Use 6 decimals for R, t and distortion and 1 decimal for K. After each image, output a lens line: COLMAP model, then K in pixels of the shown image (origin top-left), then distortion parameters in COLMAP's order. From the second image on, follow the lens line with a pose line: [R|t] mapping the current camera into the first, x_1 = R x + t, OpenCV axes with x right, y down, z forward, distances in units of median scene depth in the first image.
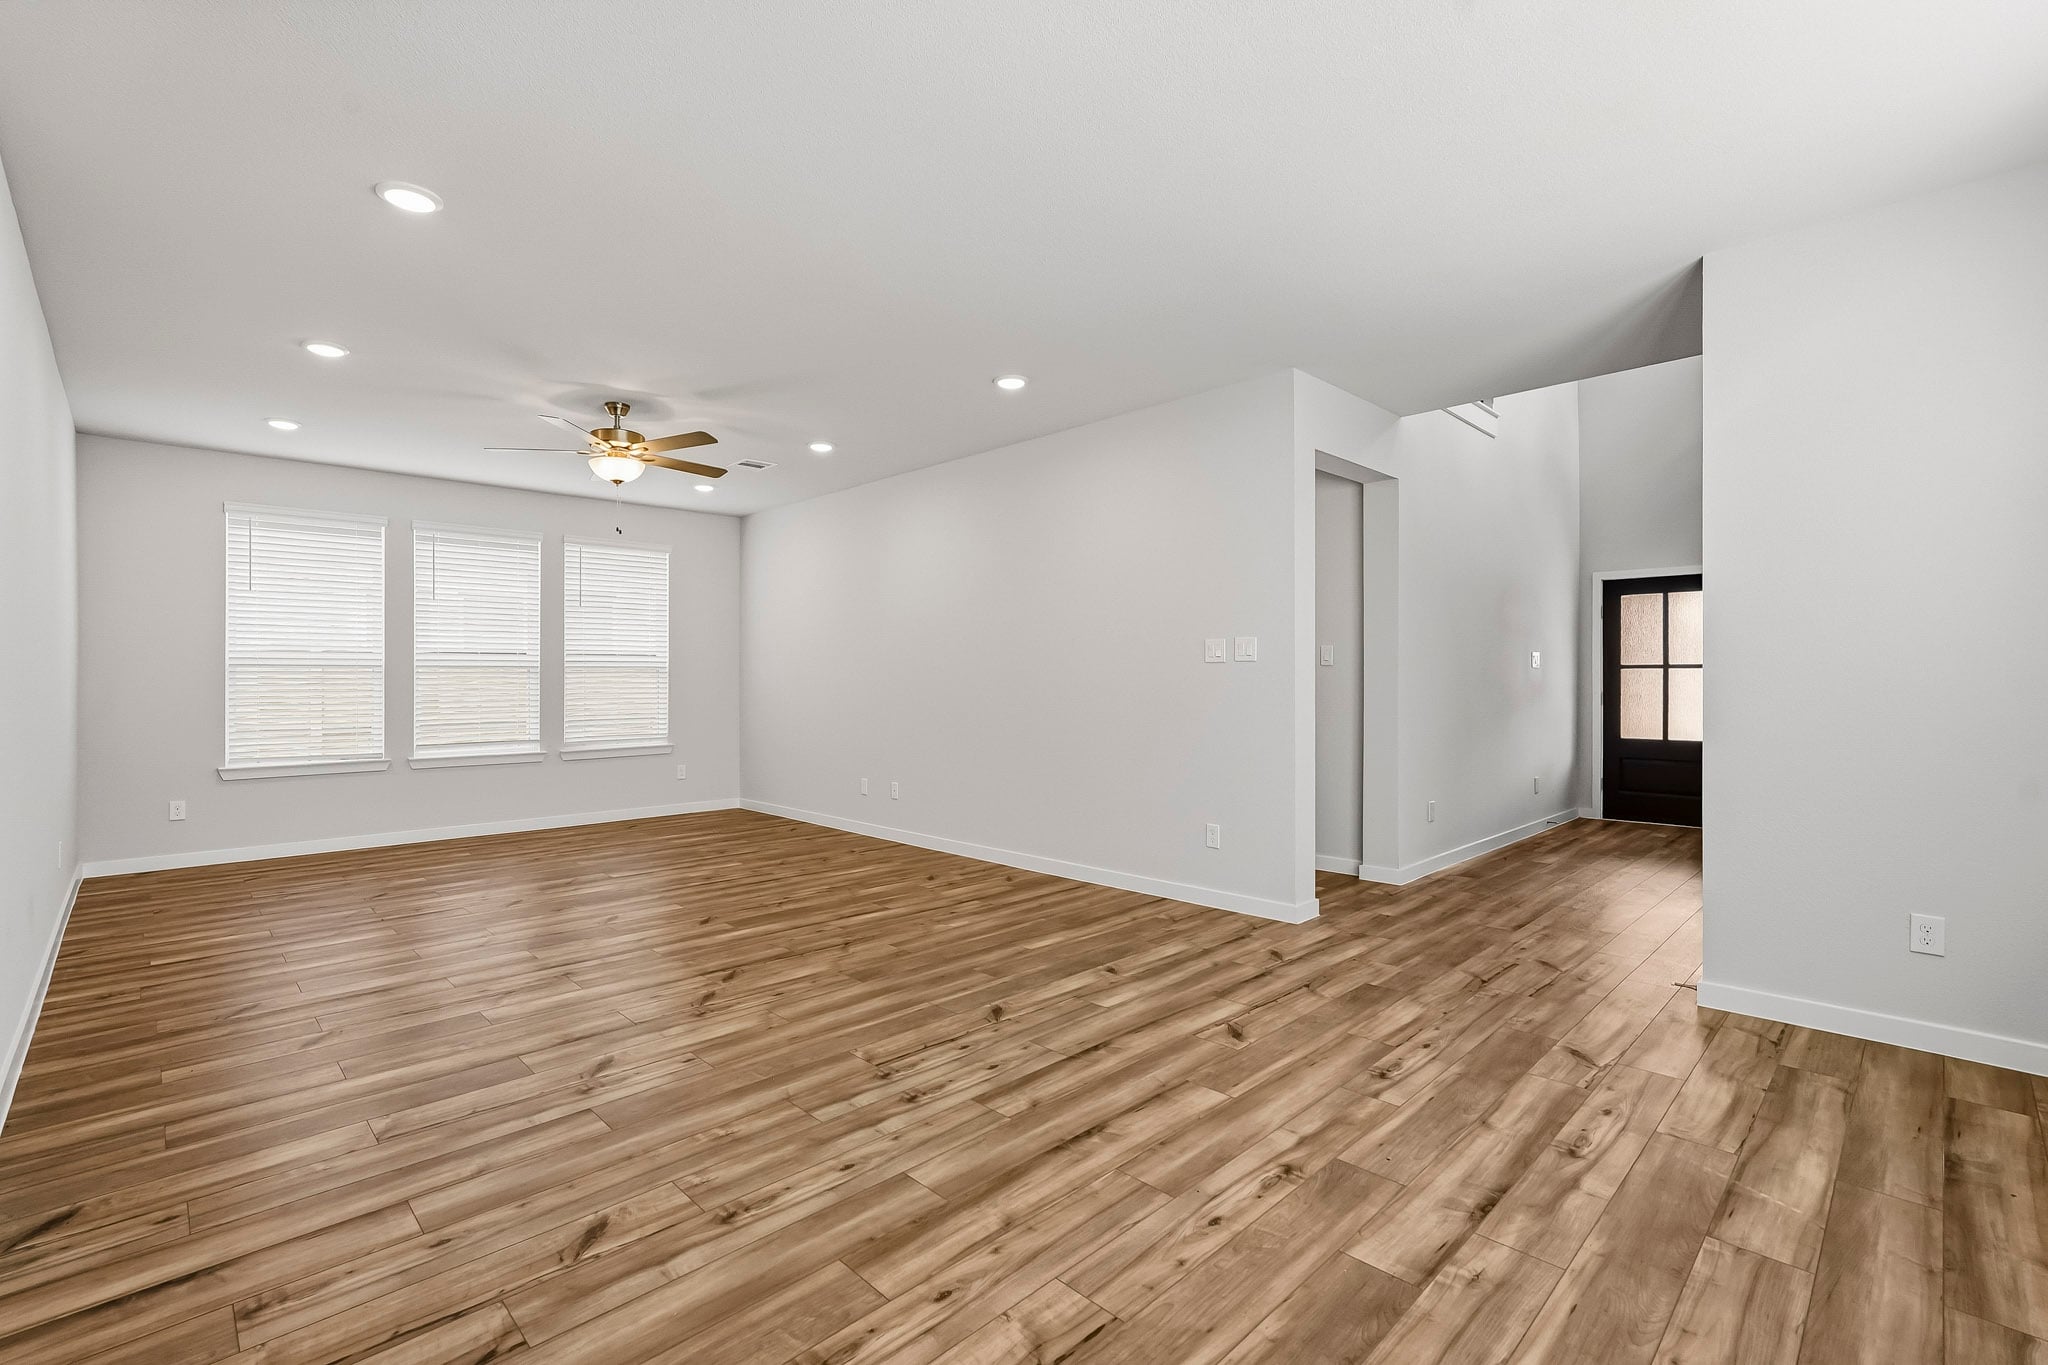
lens RADIAL K [[903.6, 0, 1025.1], [0, 903.6, 685.1], [0, 0, 1]] dist [-0.016666, 0.008145]
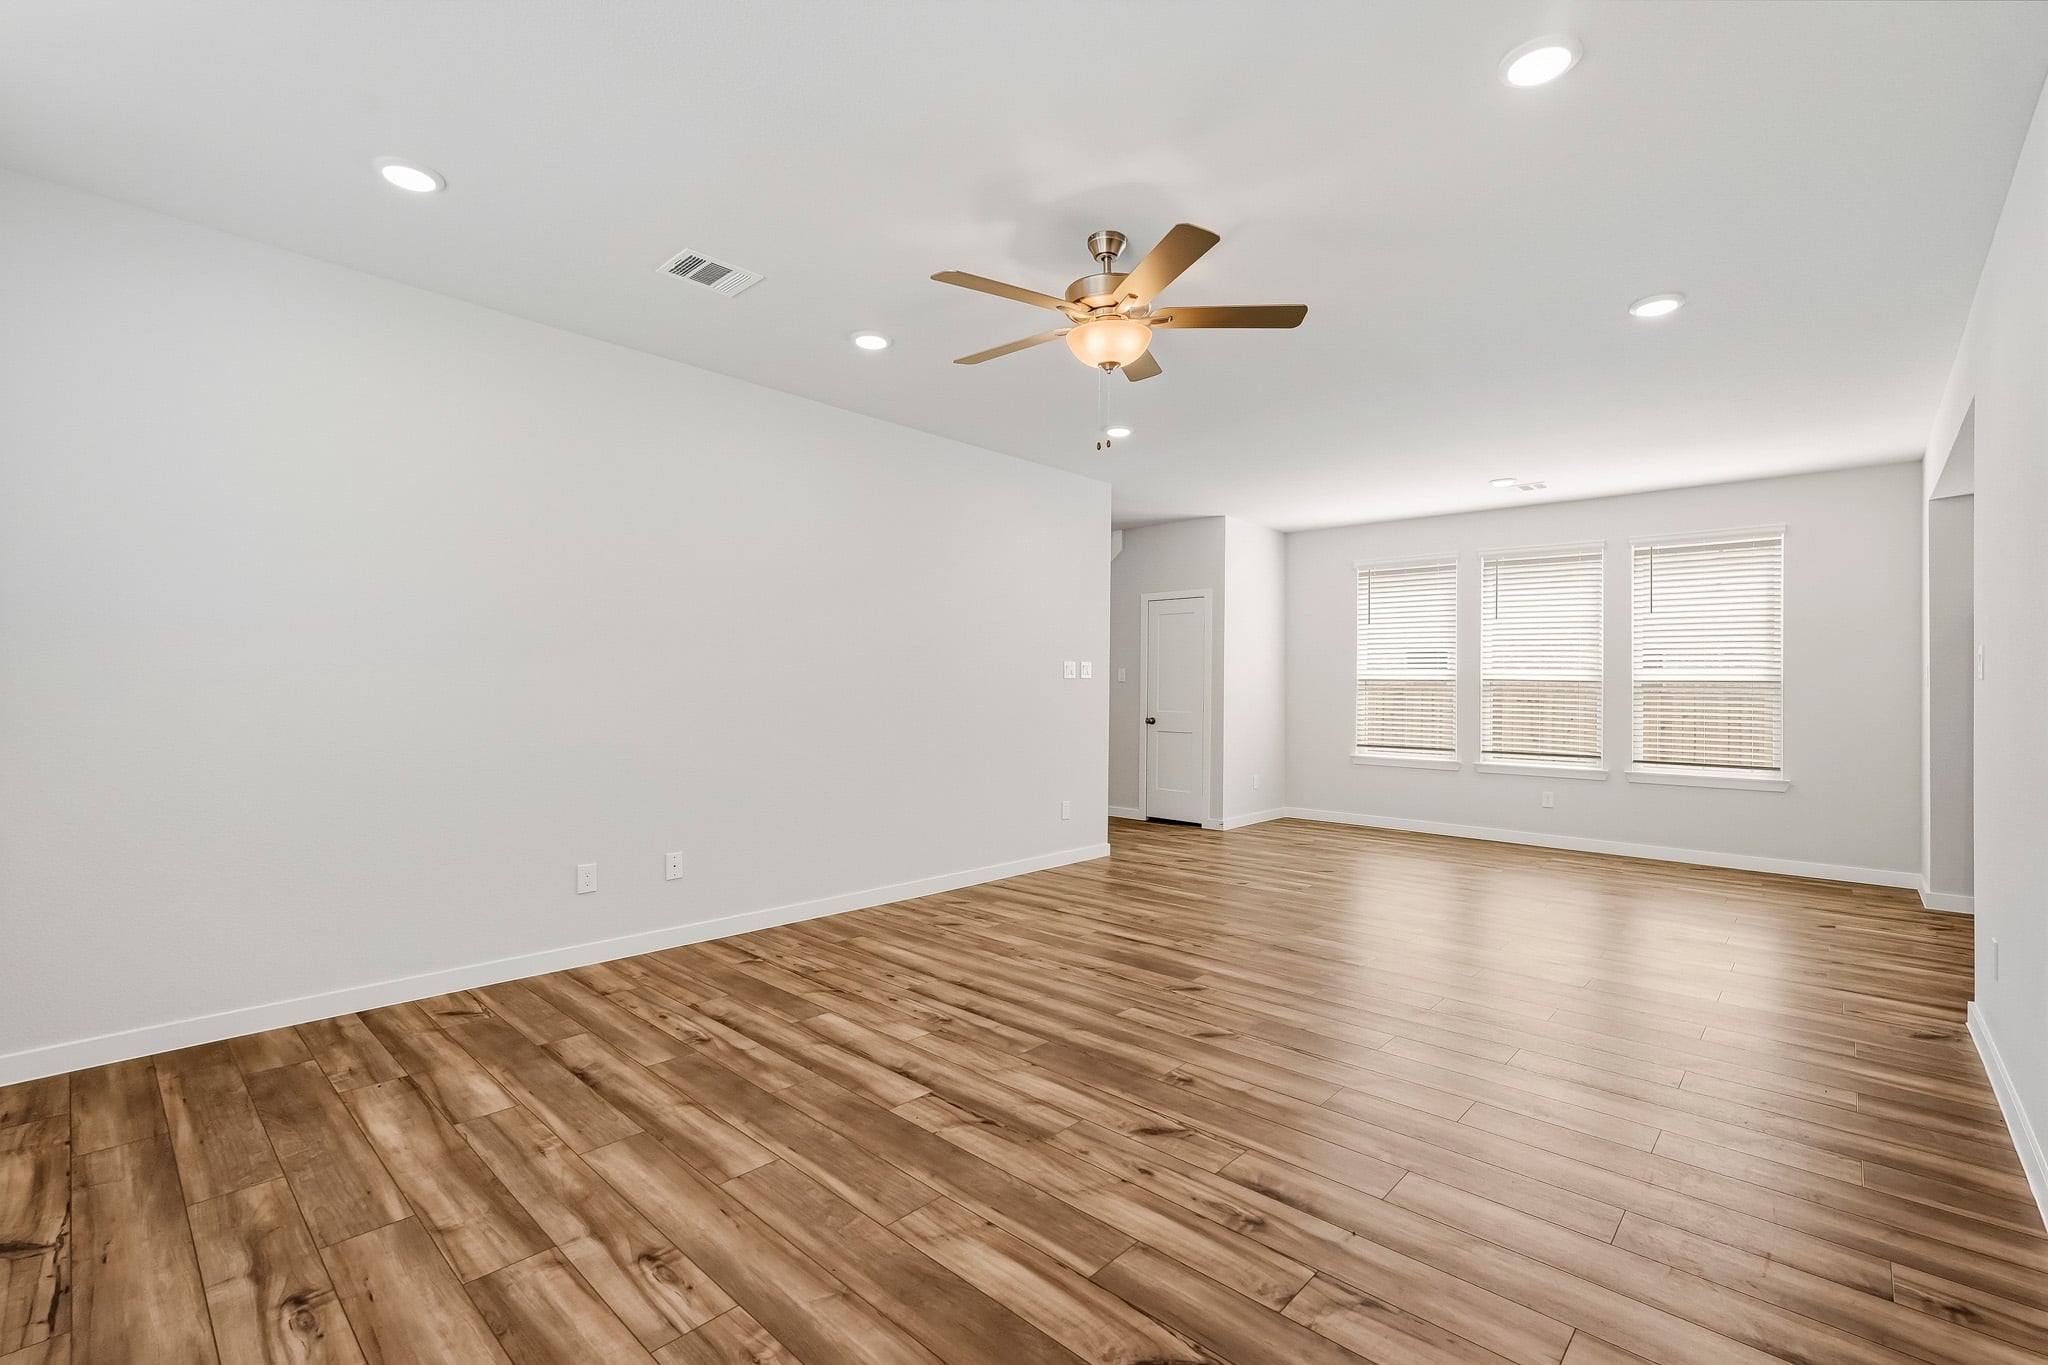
lens RADIAL K [[882.7, 0, 1024.0], [0, 882.7, 682.5], [0, 0, 1]] dist [-0.010672, 0.006990]
pose [[-0.040473, 0.008517, 0.999144, -1.191456], [-0.006128, 0.999943, -0.008772, -0.008046], [-0.999162, -0.006478, -0.040418, 1.229357]]
